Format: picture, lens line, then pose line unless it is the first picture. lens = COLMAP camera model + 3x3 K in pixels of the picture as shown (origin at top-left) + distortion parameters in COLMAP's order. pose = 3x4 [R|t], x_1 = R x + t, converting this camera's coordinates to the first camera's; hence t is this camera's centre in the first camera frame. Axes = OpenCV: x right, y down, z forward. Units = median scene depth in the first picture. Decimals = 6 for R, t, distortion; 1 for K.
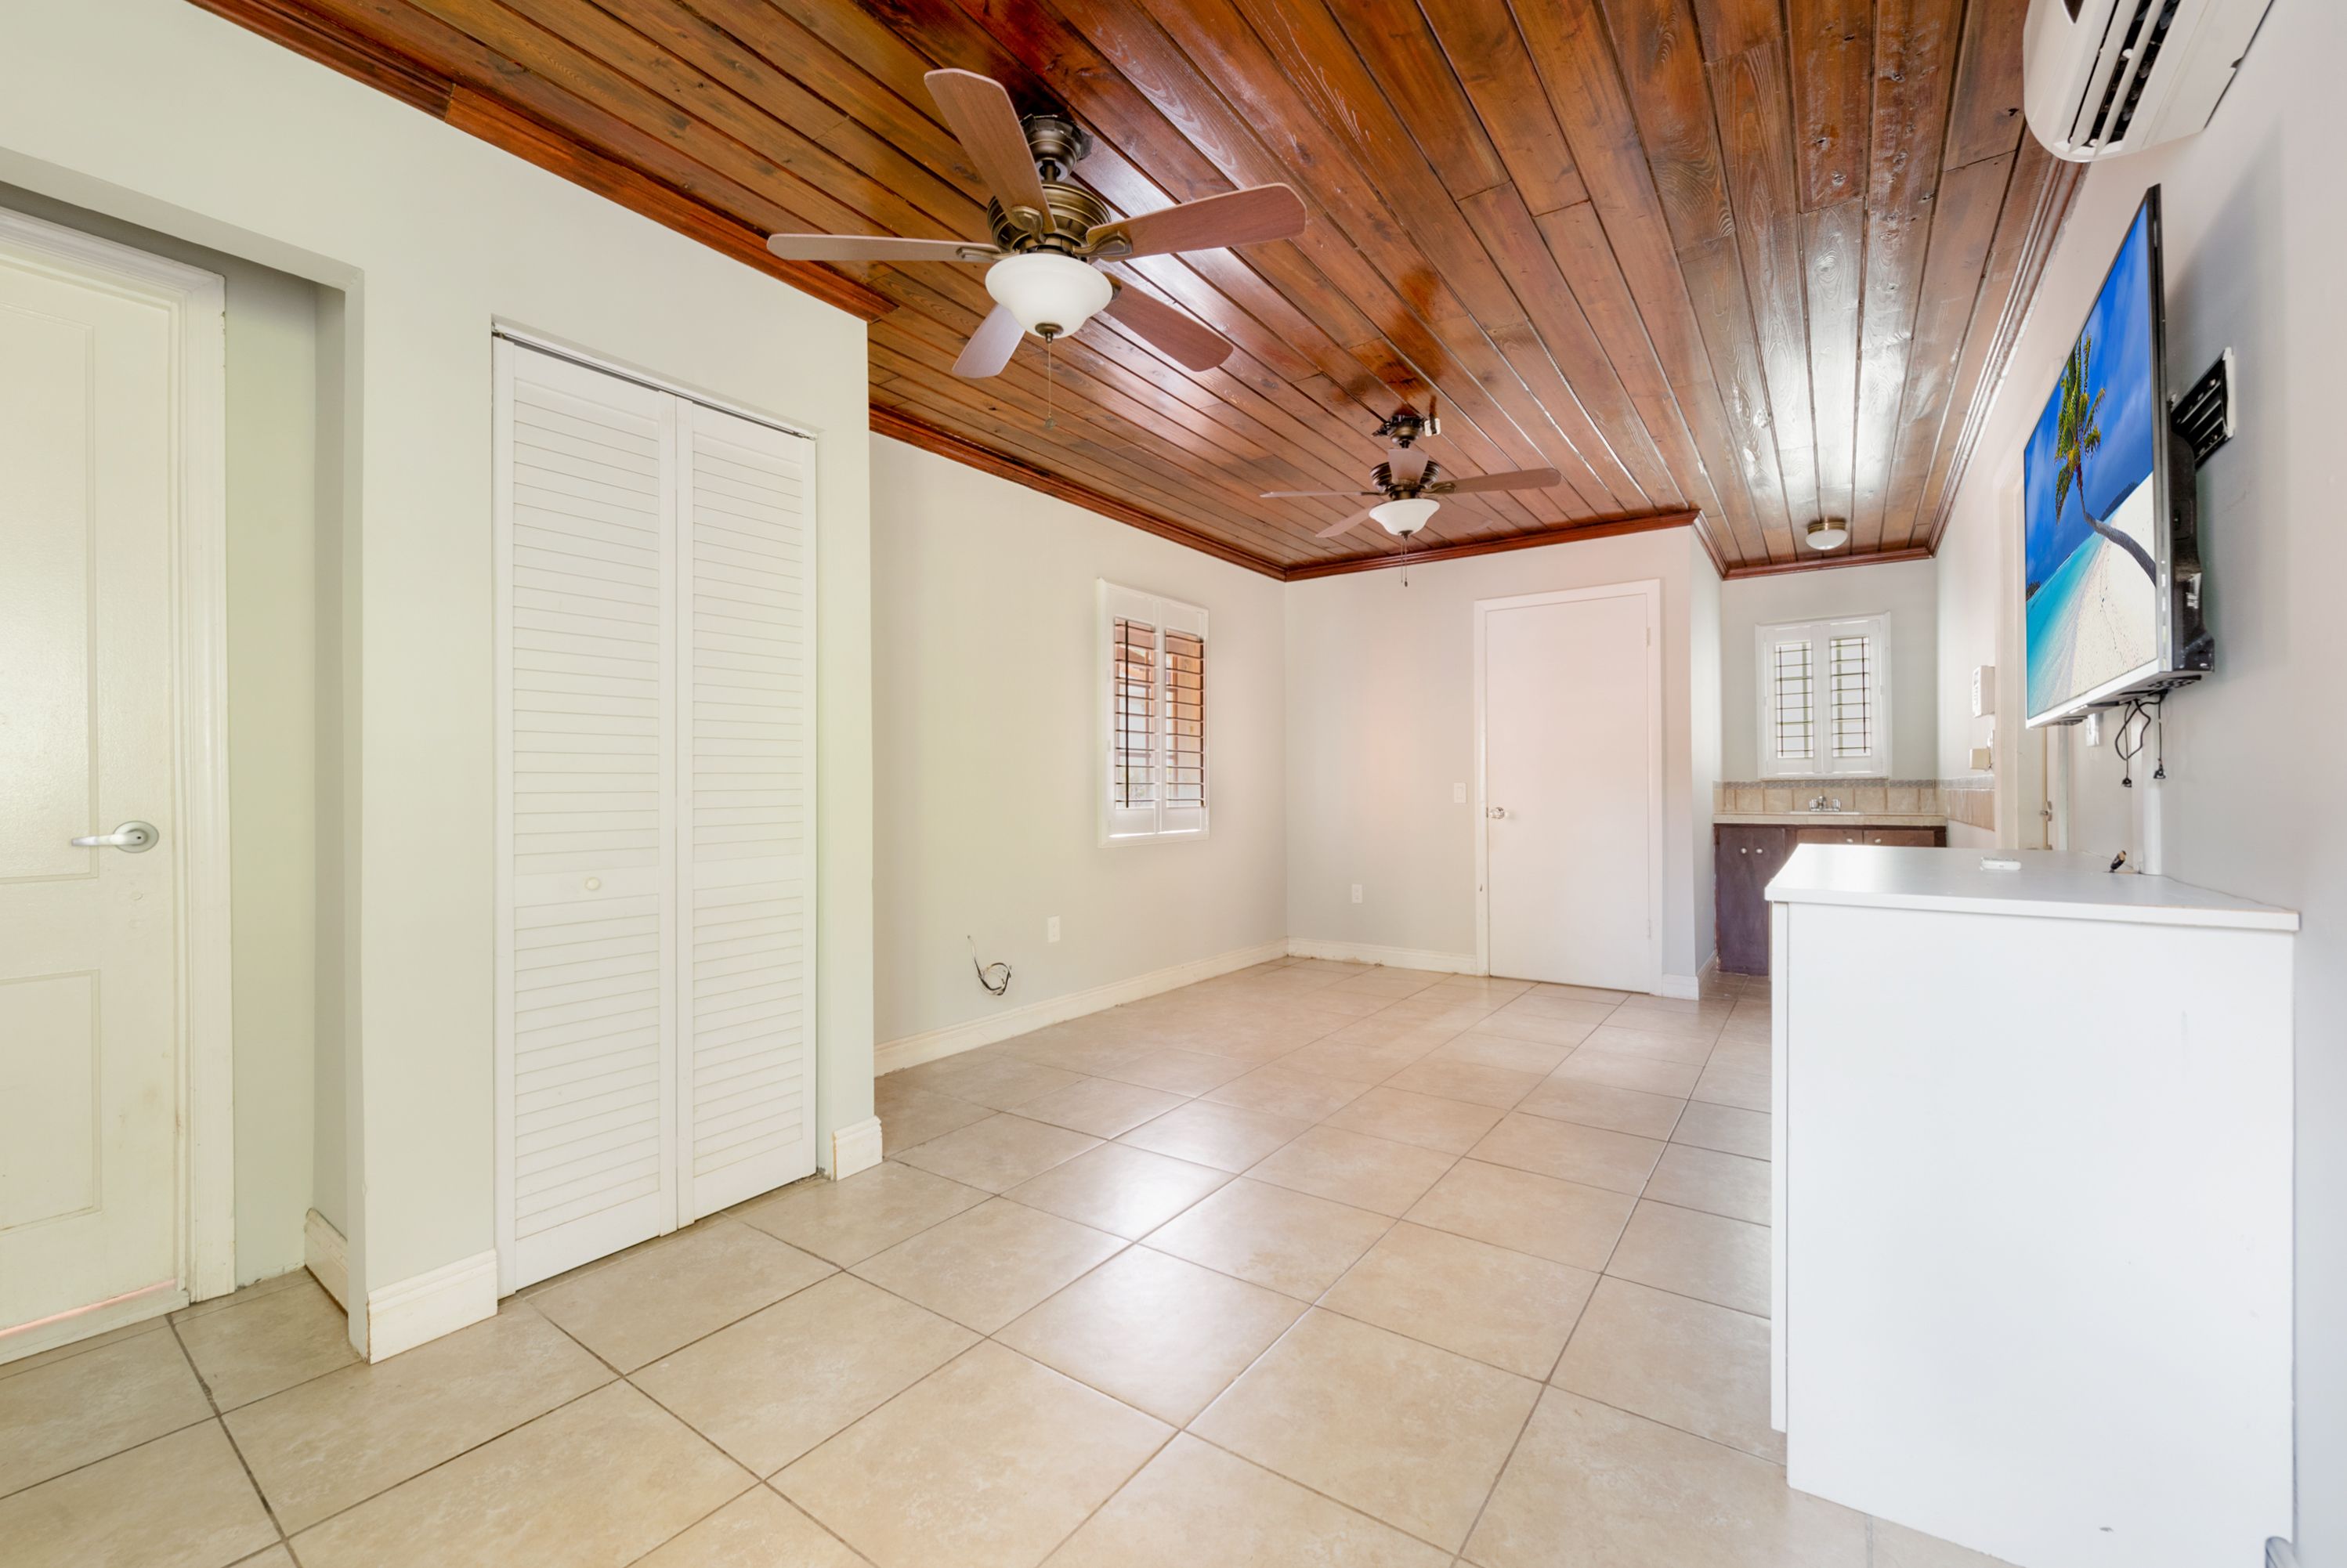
lens RADIAL K [[954.3, 0, 1176.3], [0, 954.3, 784.6], [0, 0, 1]] dist [0.000589, 0.000107]
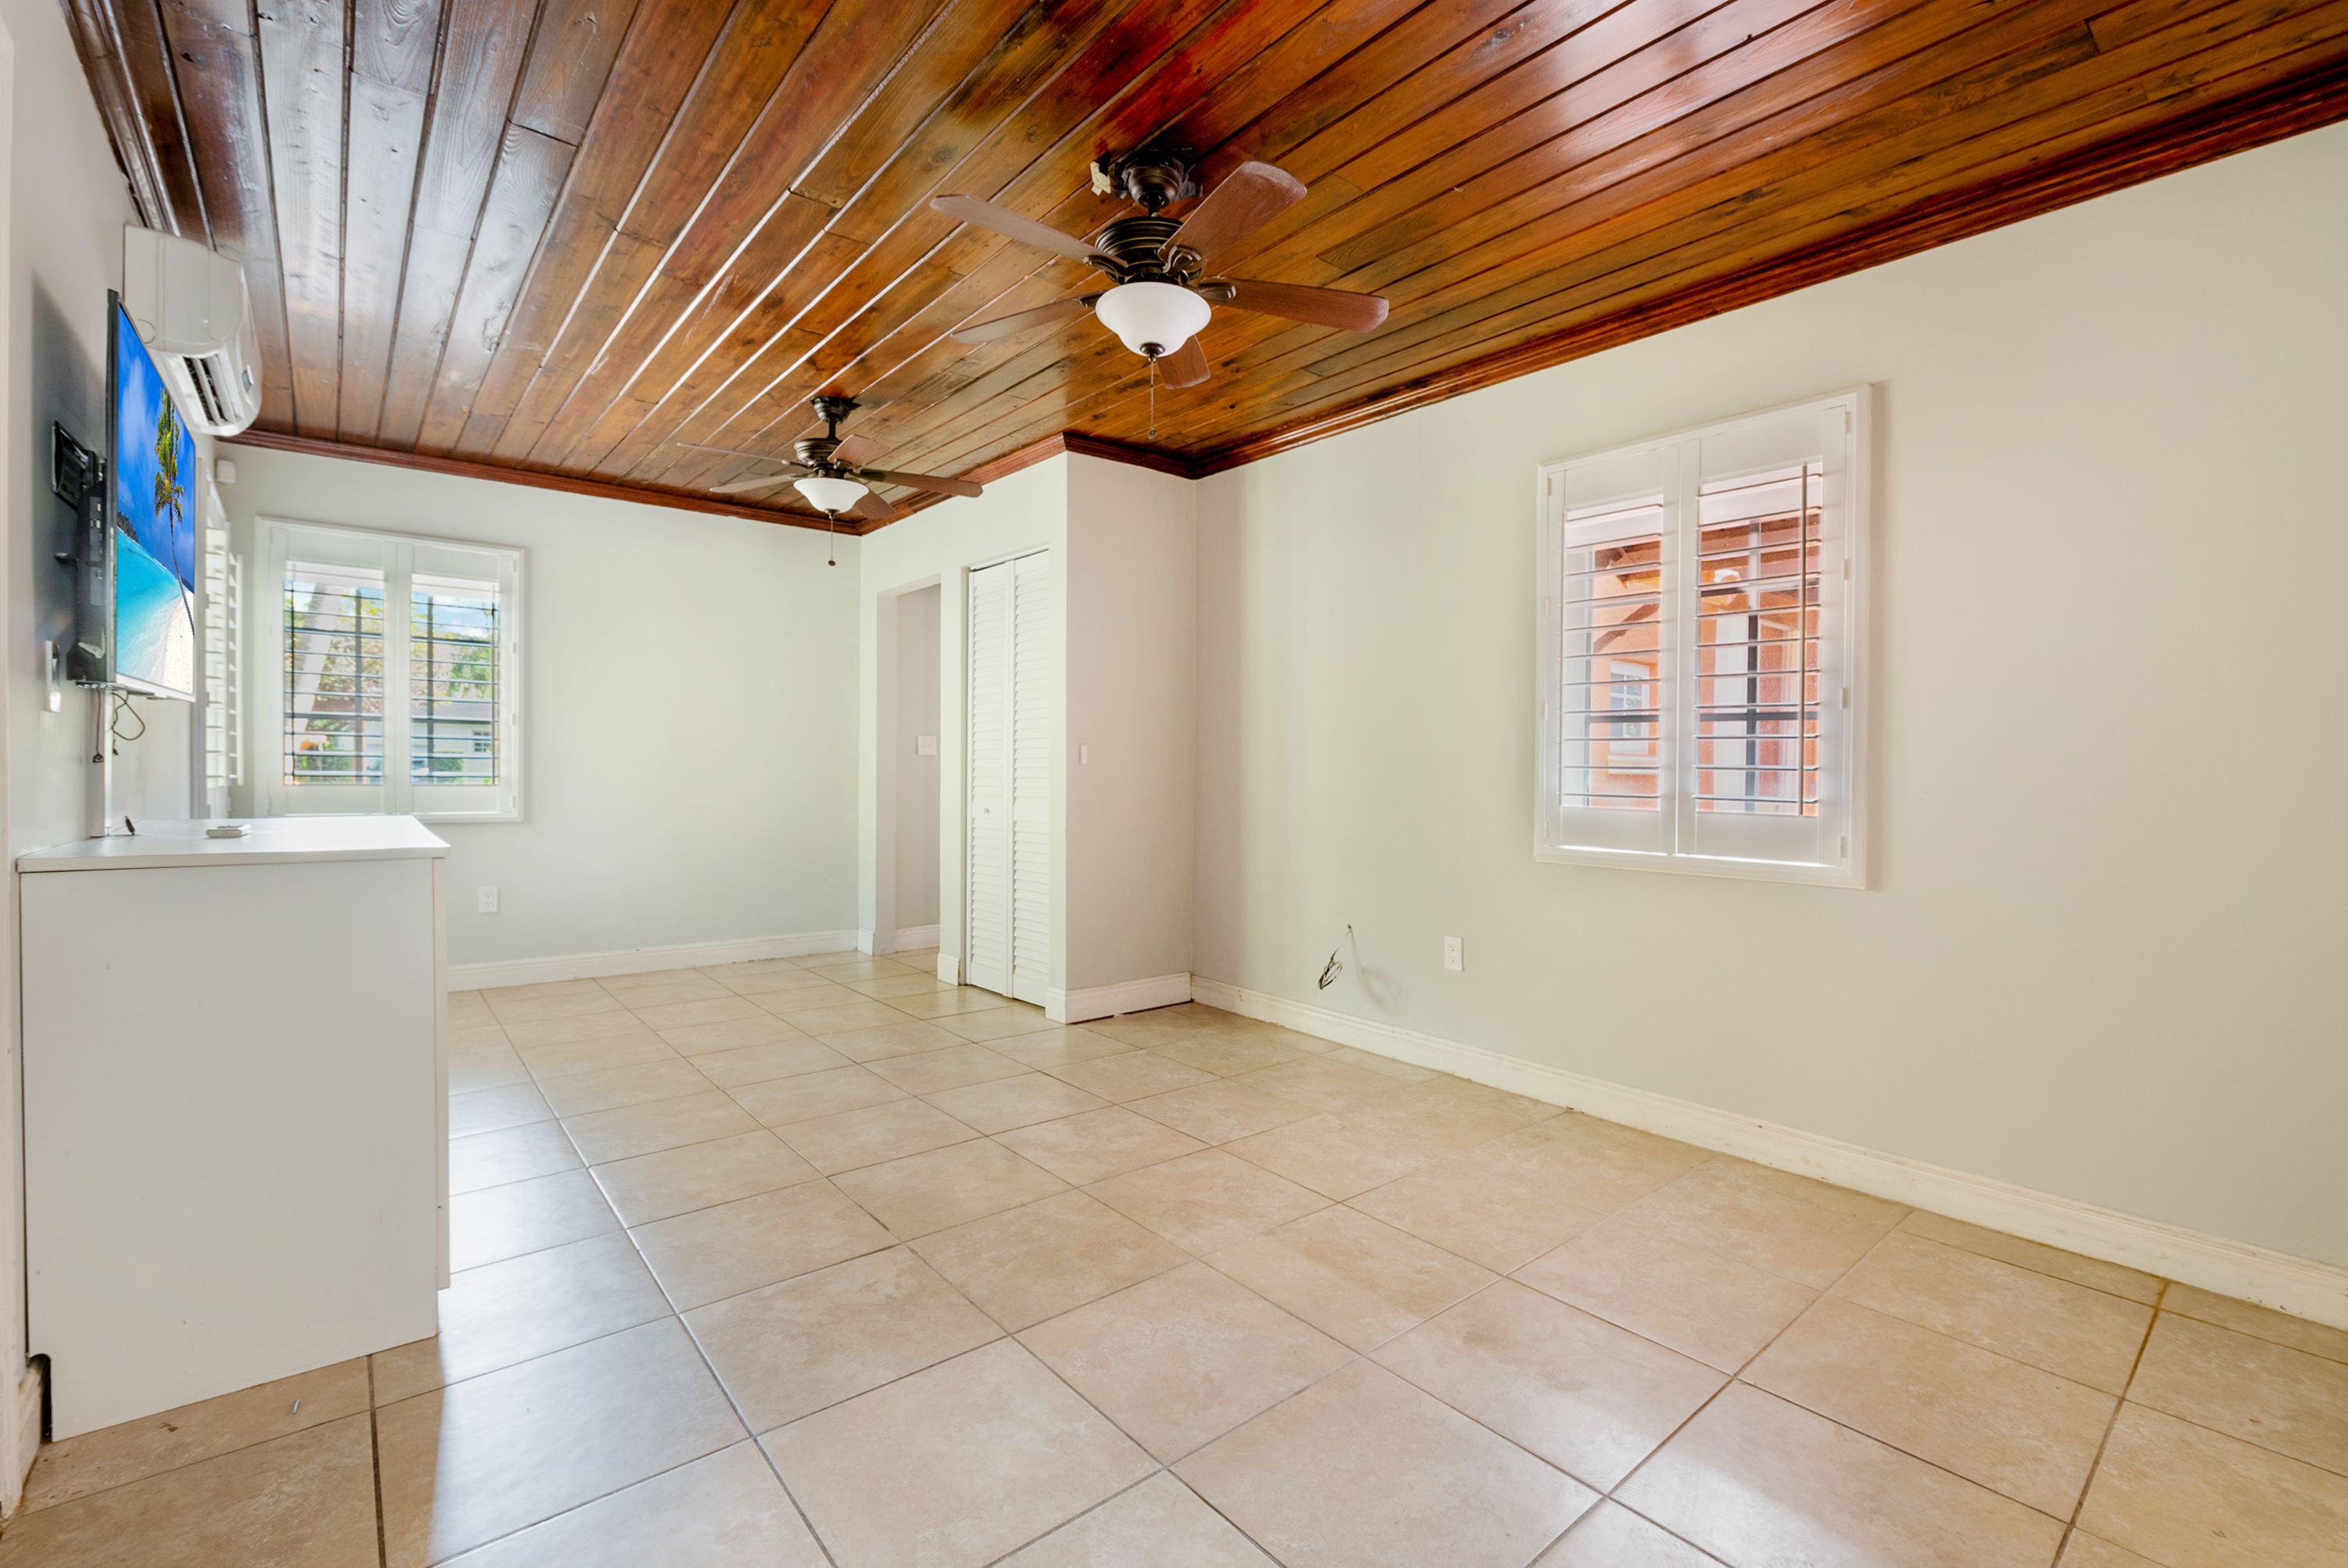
lens RADIAL K [[1007.1, 0, 1183.8], [0, 1007.1, 772.1], [0, 0, 1]] dist [0.000587, 0.000000]
pose [[-0.252451, 0.006773, -0.967586, 0.834942], [-0.006007, 0.999945, 0.008567, -0.001892], [0.967591, 0.007975, -0.252396, 1.151559]]
